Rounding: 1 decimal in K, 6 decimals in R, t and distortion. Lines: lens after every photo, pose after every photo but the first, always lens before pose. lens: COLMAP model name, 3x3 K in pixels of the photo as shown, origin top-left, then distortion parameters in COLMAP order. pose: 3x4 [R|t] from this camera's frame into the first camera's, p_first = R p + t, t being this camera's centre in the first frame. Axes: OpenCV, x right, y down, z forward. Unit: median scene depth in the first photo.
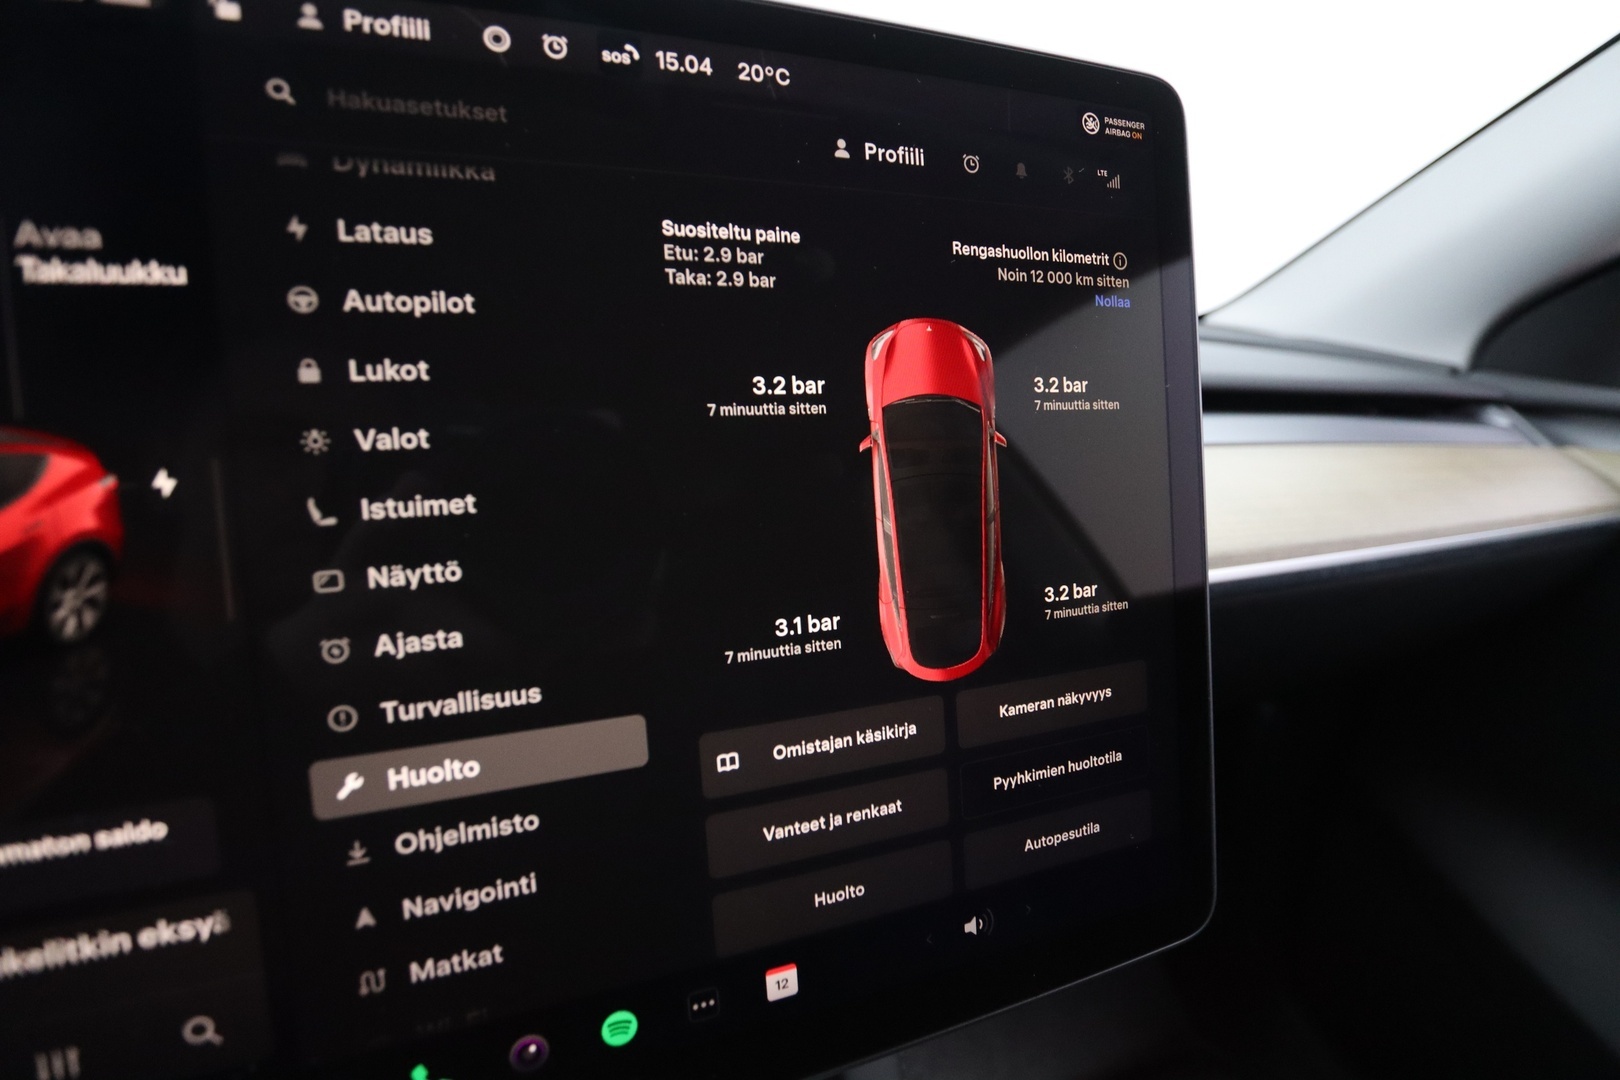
lens RADIAL K [[771.2, 0, 802.0], [0, 771.2, 540.7], [0, 0, 1]] dist [-0.042641, 0.007507]
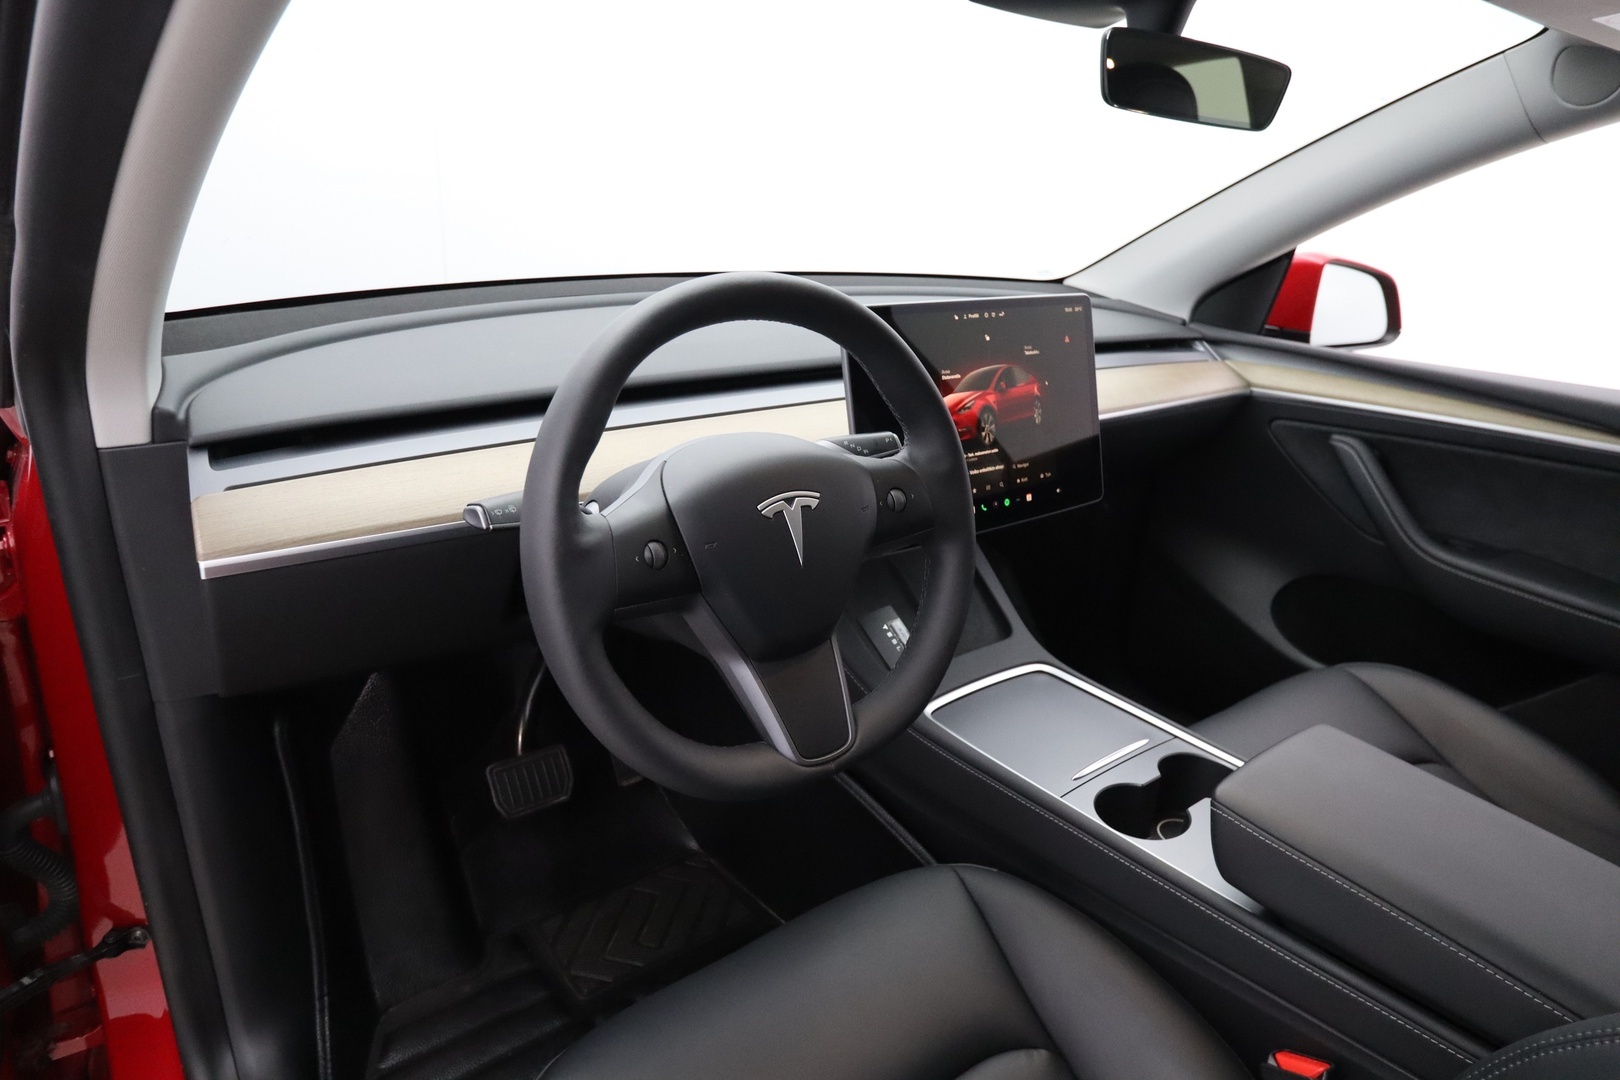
lens RADIAL K [[1047.9, 0, 815.8], [0, 1047.9, 553.8], [0, 0, 1]] dist [-0.026304, 0.000581]
pose [[0.953567, -0.090771, 0.287177, -3.775699], [0.065402, 0.993157, 0.096752, 0.228879], [-0.293994, -0.073478, 0.952979, -5.767960]]
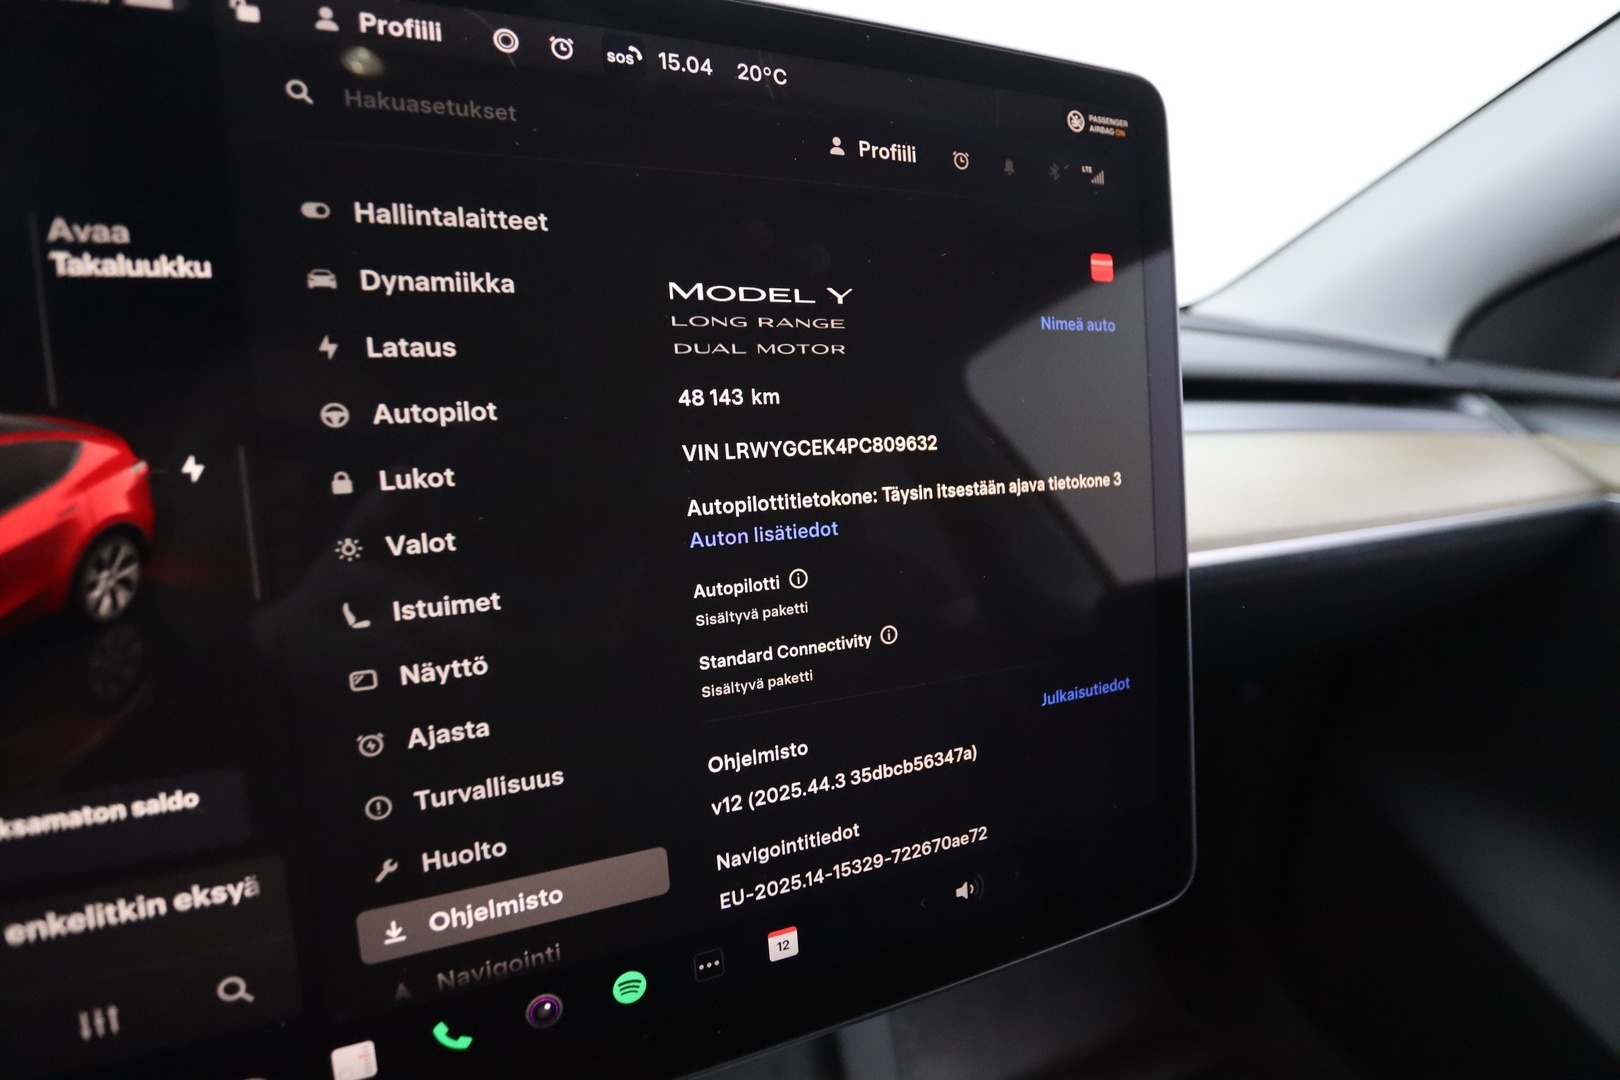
lens RADIAL K [[771.2, 0, 802.7], [0, 771.2, 542.2], [0, 0, 1]] dist [-0.042641, 0.007507]
pose [[0.999885, -0.004658, 0.014427, -0.013607], [0.004457, 0.999893, 0.013949, 0.012492], [-0.014490, -0.013883, 0.999799, -0.052500]]
